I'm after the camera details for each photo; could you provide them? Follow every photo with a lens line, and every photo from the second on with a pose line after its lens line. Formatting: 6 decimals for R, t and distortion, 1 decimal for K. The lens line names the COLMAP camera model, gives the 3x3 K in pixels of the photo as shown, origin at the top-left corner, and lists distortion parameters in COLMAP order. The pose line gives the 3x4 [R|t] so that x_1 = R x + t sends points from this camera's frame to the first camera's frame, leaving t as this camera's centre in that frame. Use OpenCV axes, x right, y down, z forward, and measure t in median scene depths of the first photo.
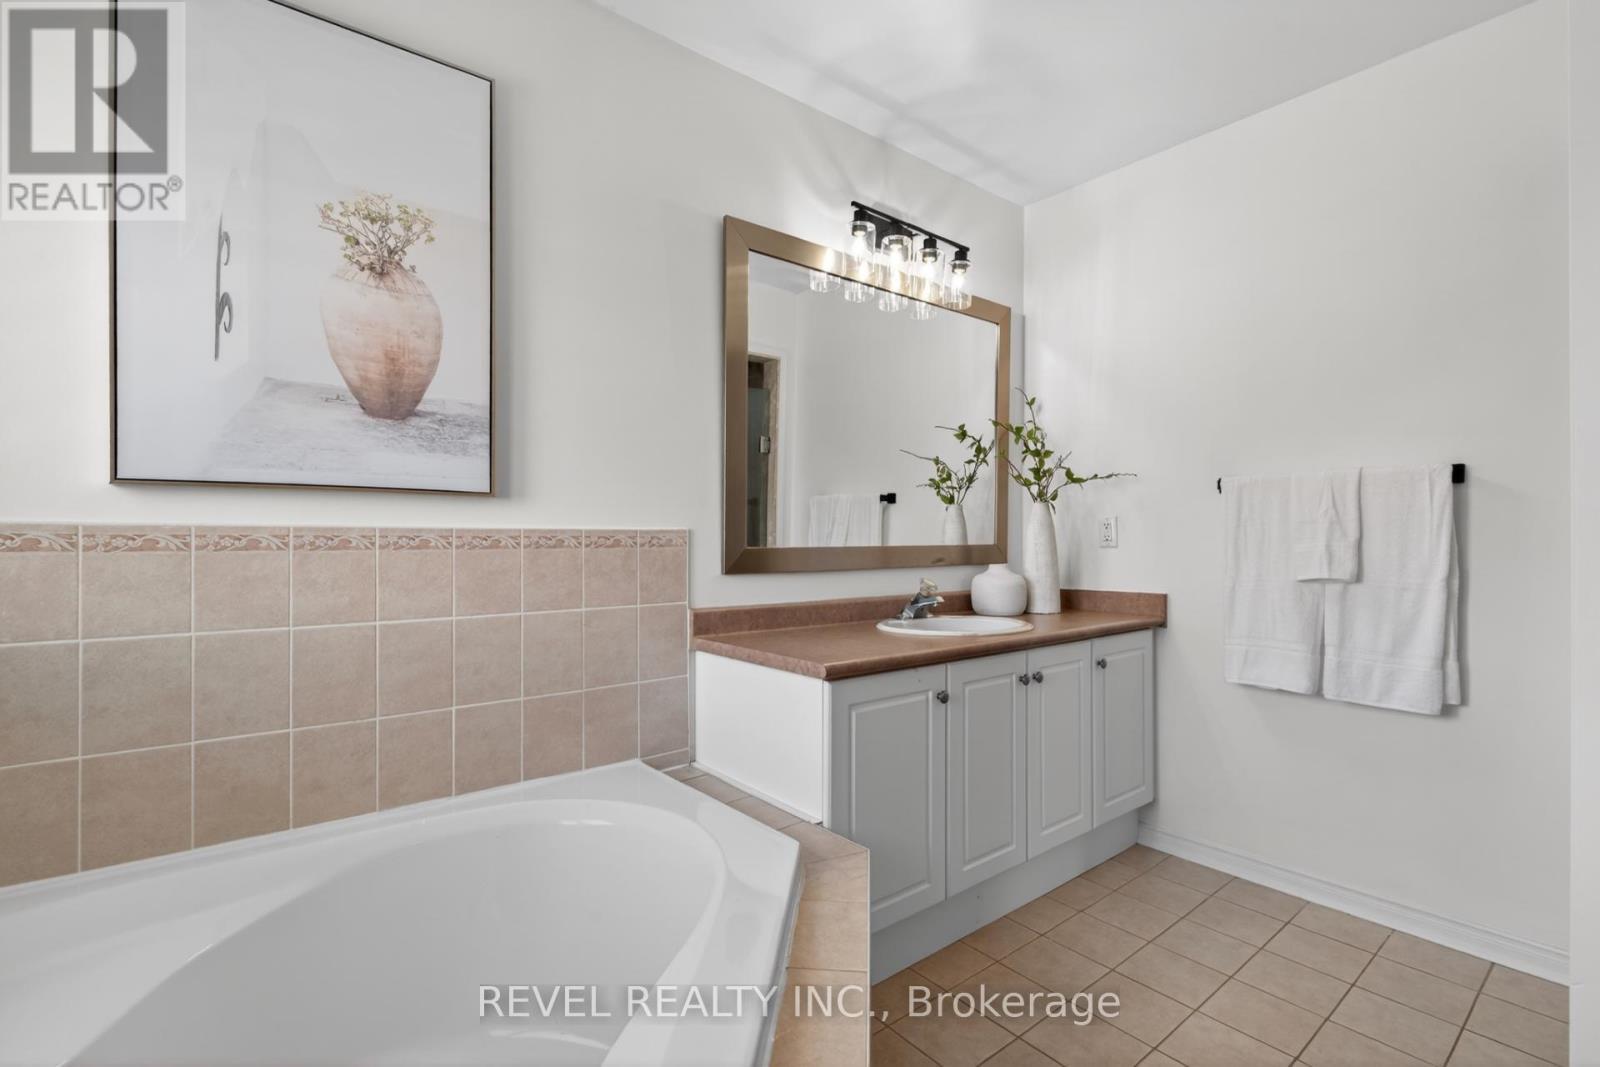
lens RADIAL K [[724.5, 0, 796.1], [0, 724.5, 541.1], [0, 0, 1]] dist [-0.005824, -0.001026]
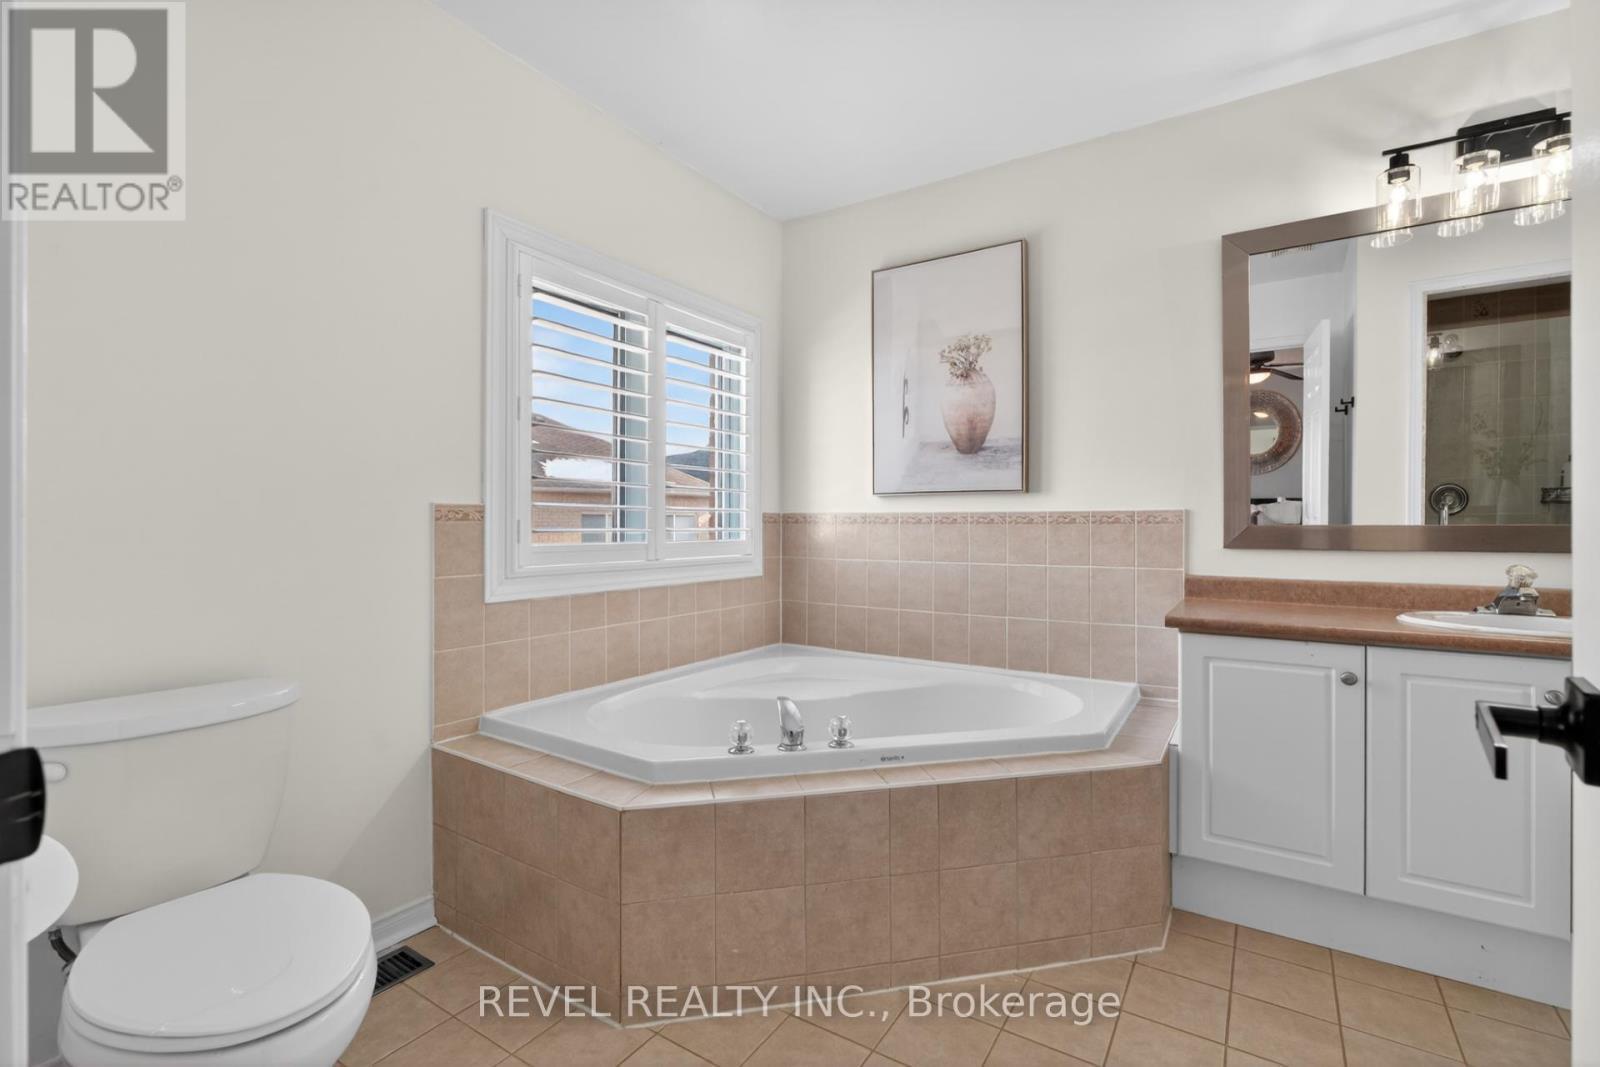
lens RADIAL K [[724.5, 0, 790.6], [0, 724.5, 525.9], [0, 0, 1]] dist [-0.005824, -0.001026]
pose [[0.303963, 0.004234, -0.952674, 1.014232], [-0.000688, 0.999991, 0.004225, 0.008311], [0.952684, -0.000629, 0.303963, -0.005005]]
